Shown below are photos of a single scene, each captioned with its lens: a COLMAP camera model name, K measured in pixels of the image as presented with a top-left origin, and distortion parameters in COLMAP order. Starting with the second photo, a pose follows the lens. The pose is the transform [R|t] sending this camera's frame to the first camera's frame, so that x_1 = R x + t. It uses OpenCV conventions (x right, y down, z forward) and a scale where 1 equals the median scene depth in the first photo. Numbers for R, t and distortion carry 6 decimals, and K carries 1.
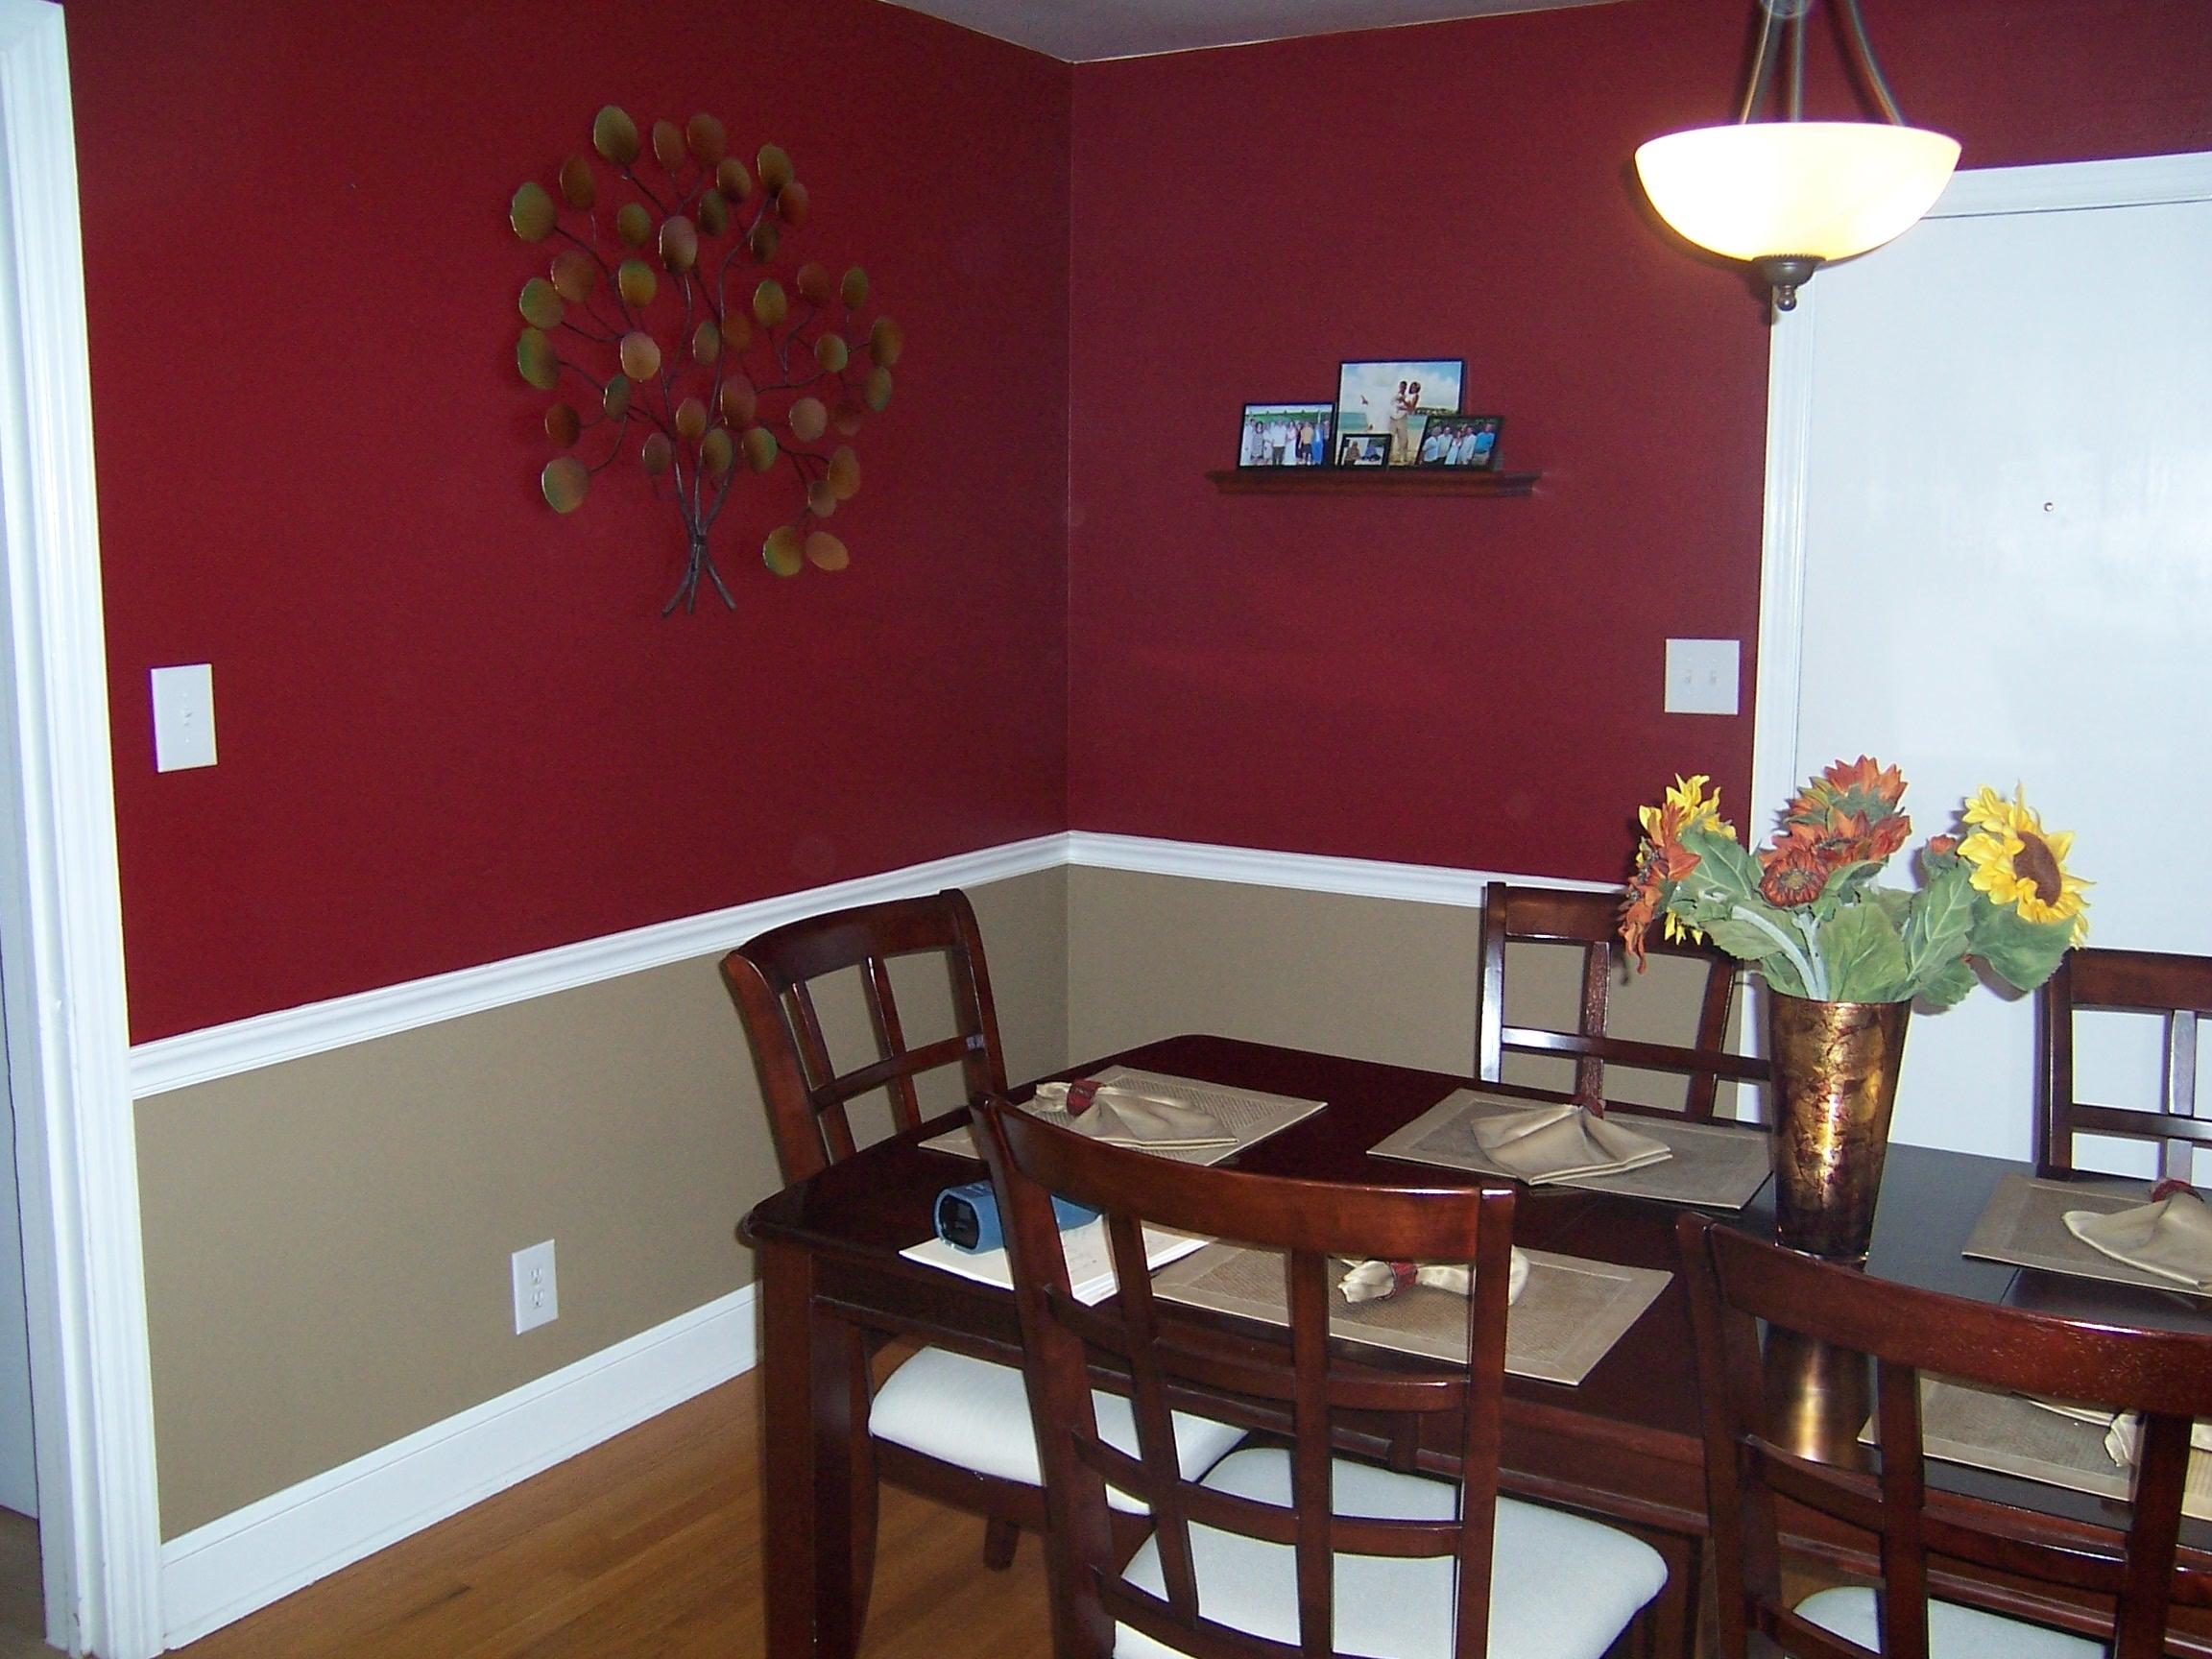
lens RADIAL K [[2186.7, 0, 1106.0], [0, 2186.7, 829.5], [0, 0, 1]] dist [-0.140796, 0.209856]
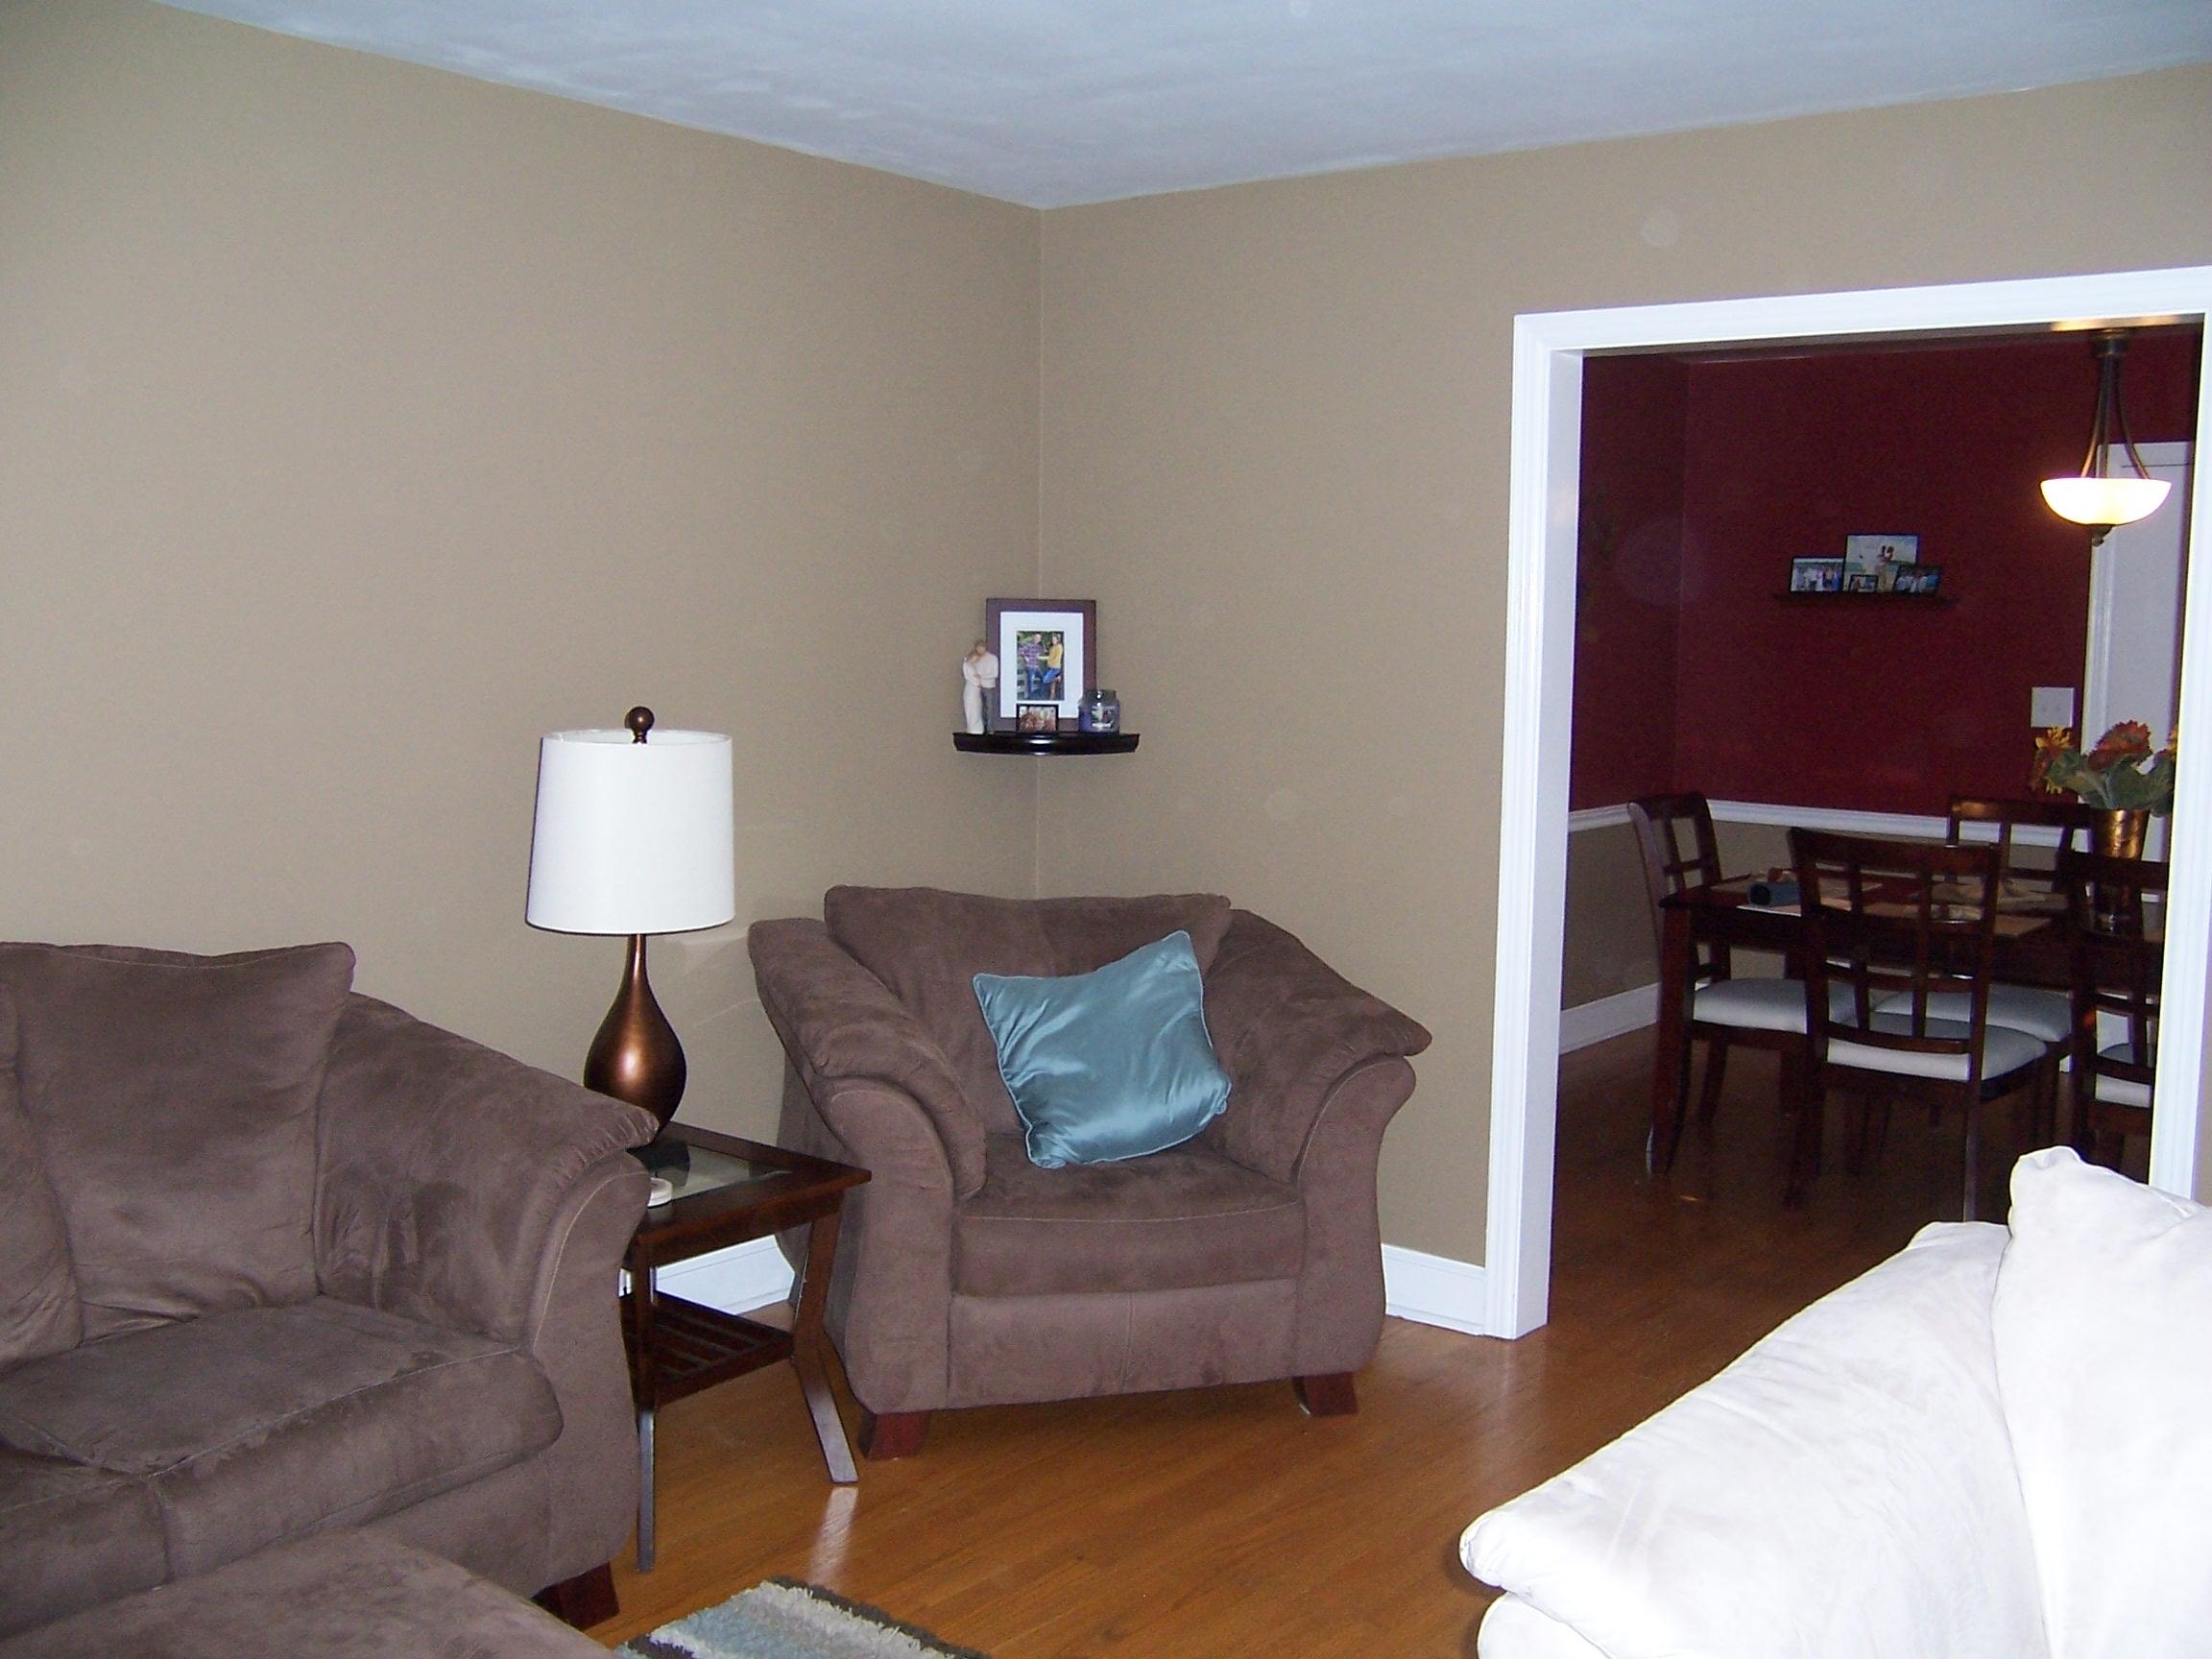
lens RADIAL K [[2186.7, 0, 1106.0], [0, 2186.7, 829.5], [0, 0, 1]] dist [-0.140796, 0.209856]
pose [[0.990984, 0.022040, -0.132158, -0.274014], [-0.027773, 0.998744, -0.041699, 0.128775], [0.131073, 0.044994, 0.990351, -0.890449]]
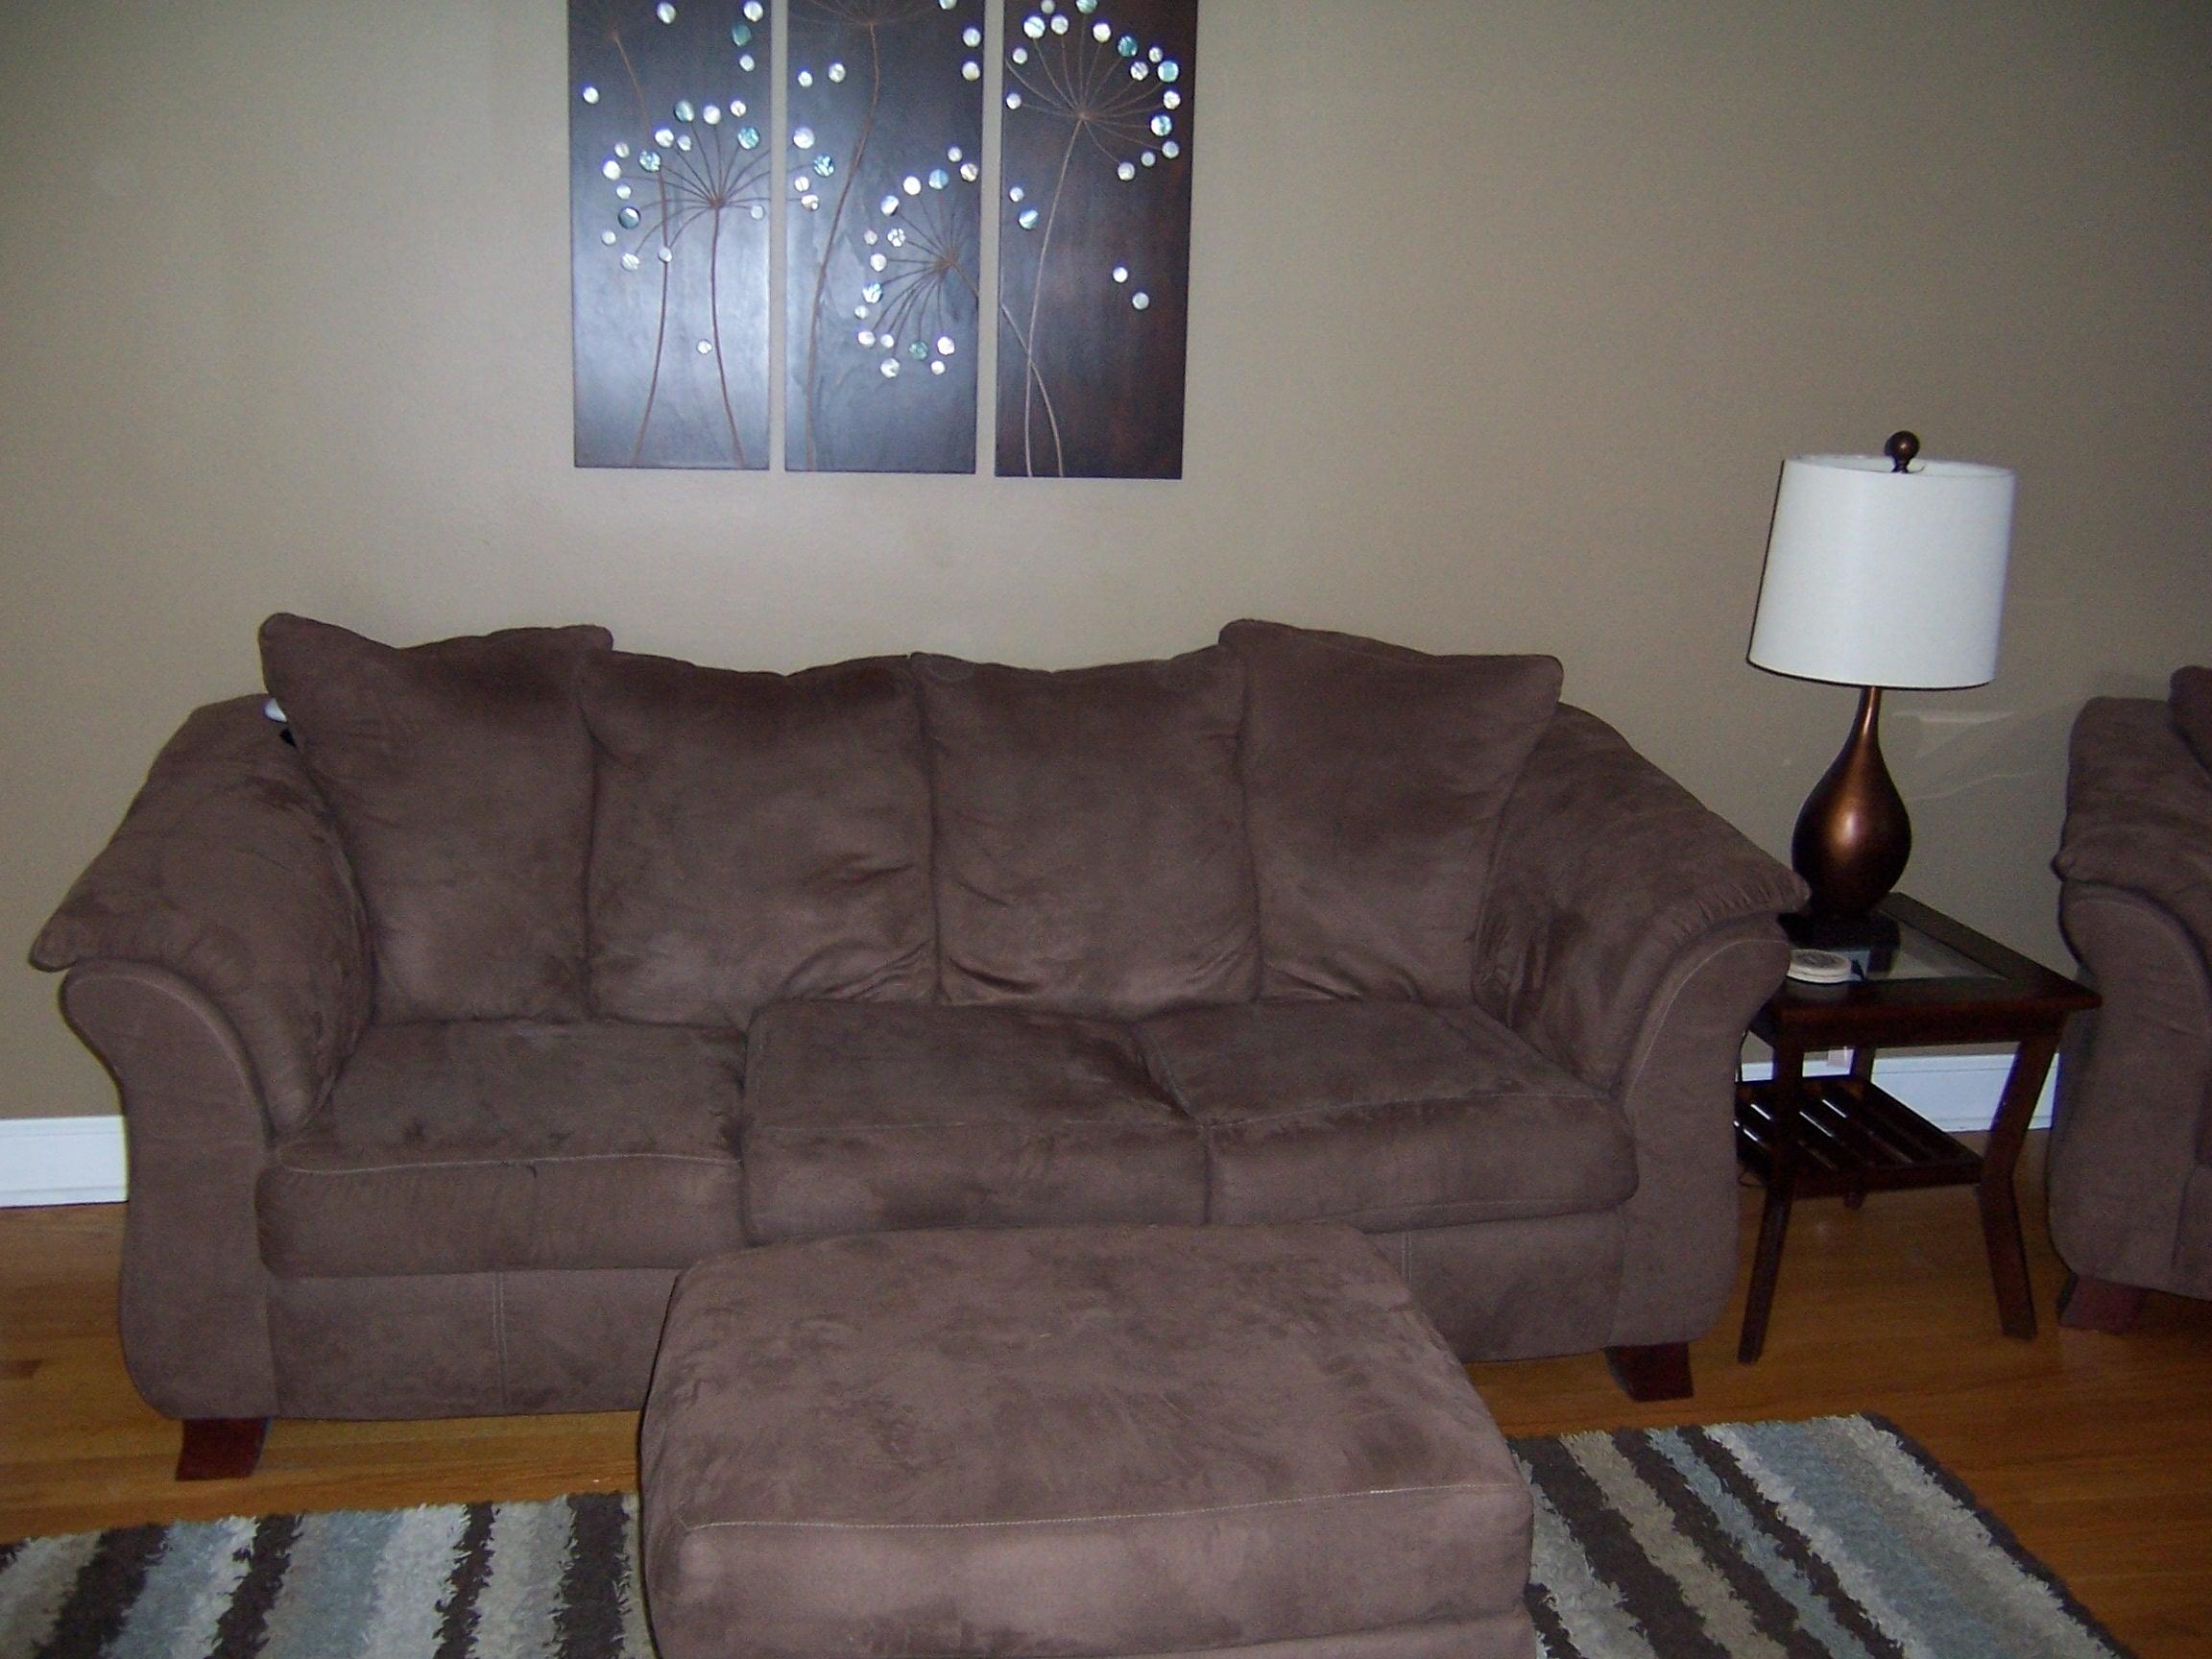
lens RADIAL K [[2187.9, 0, 1106.0], [0, 2187.9, 829.5], [0, 0, 1]] dist [-0.046536, 0.002711]
pose [[0.660033, 0.189947, -0.726827, -0.172738], [-0.133221, 0.981767, 0.135594, 0.120305], [0.739330, 0.007332, 0.673303, -0.778935]]
